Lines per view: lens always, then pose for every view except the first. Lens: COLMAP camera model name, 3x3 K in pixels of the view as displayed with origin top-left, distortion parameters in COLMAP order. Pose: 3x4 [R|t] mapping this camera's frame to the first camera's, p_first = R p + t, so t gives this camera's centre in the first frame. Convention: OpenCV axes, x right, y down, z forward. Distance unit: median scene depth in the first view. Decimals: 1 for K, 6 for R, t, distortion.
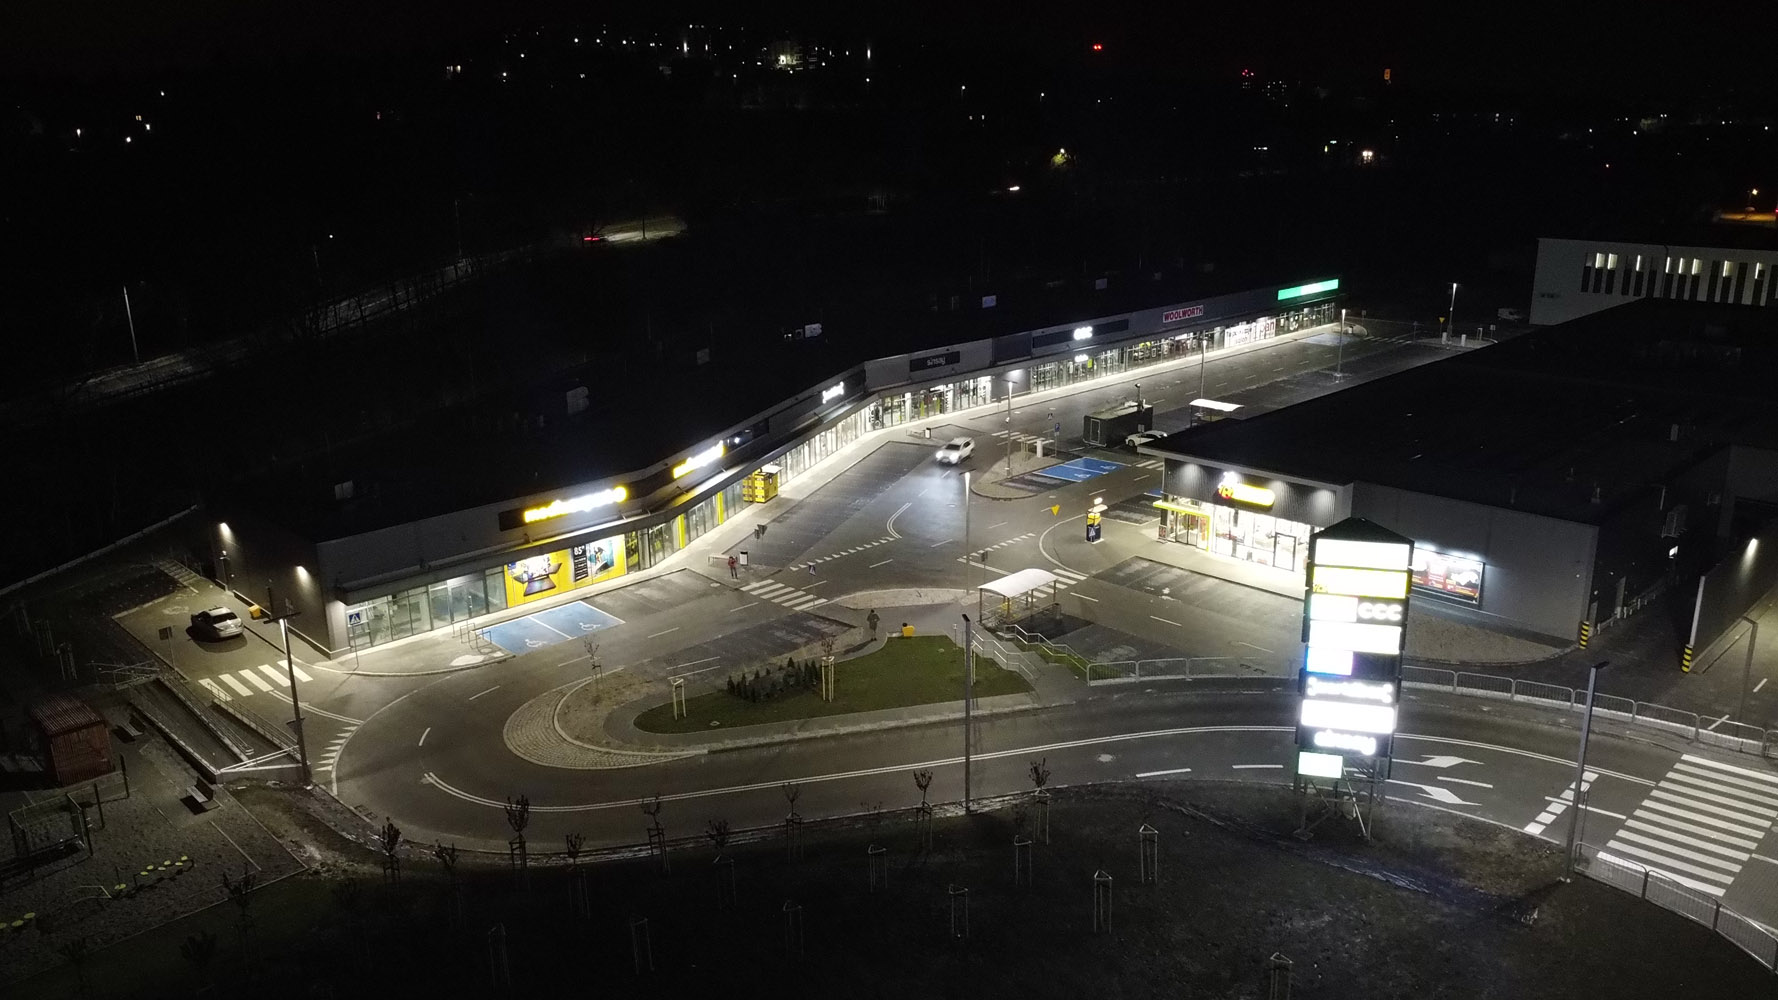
lens RADIAL K [[1336.3, 0, 887.1], [0, 1336.3, 504.6], [0, 0, 1]] dist [-0.001041, -0.008860]
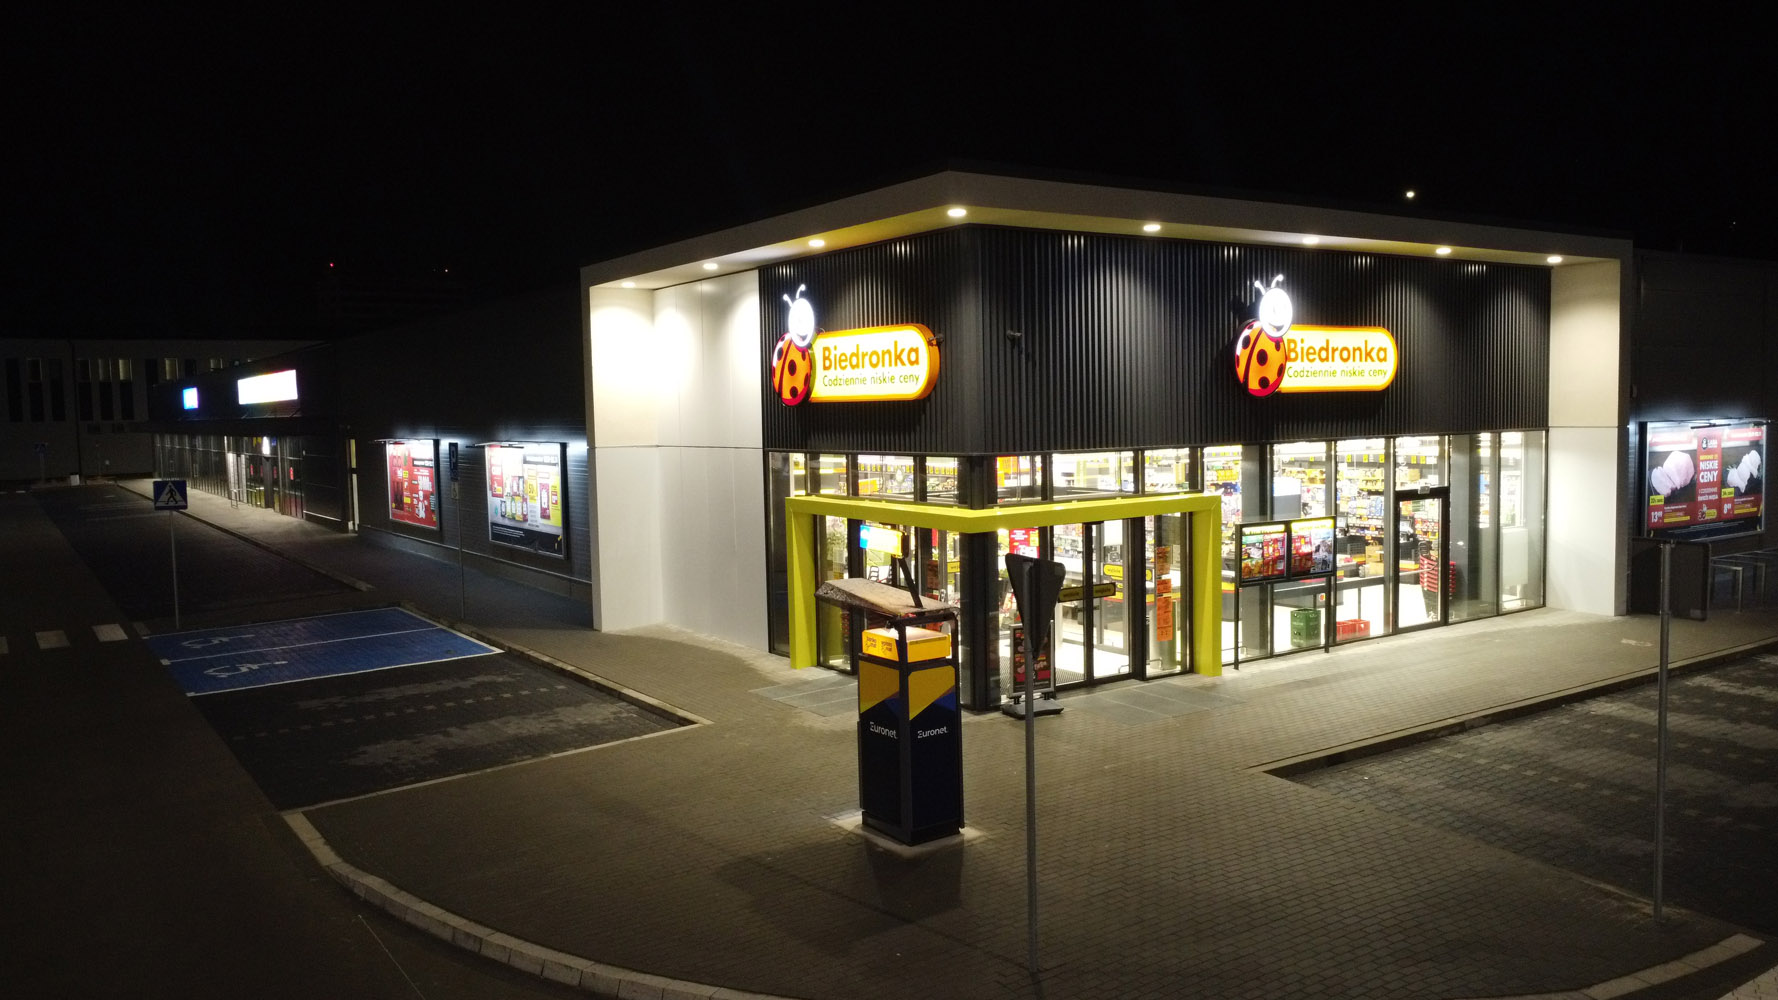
lens RADIAL K [[1244.2, 0, 889.0], [0, 1244.2, 500.0], [0, 0, 1]] dist [-0.002756, -0.001877]
pose [[0.210869, -0.060497, 0.975640, 0.034067], [0.295202, 0.955424, -0.004560, -0.006390], [-0.931874, 0.288973, 0.219329, 1.092190]]
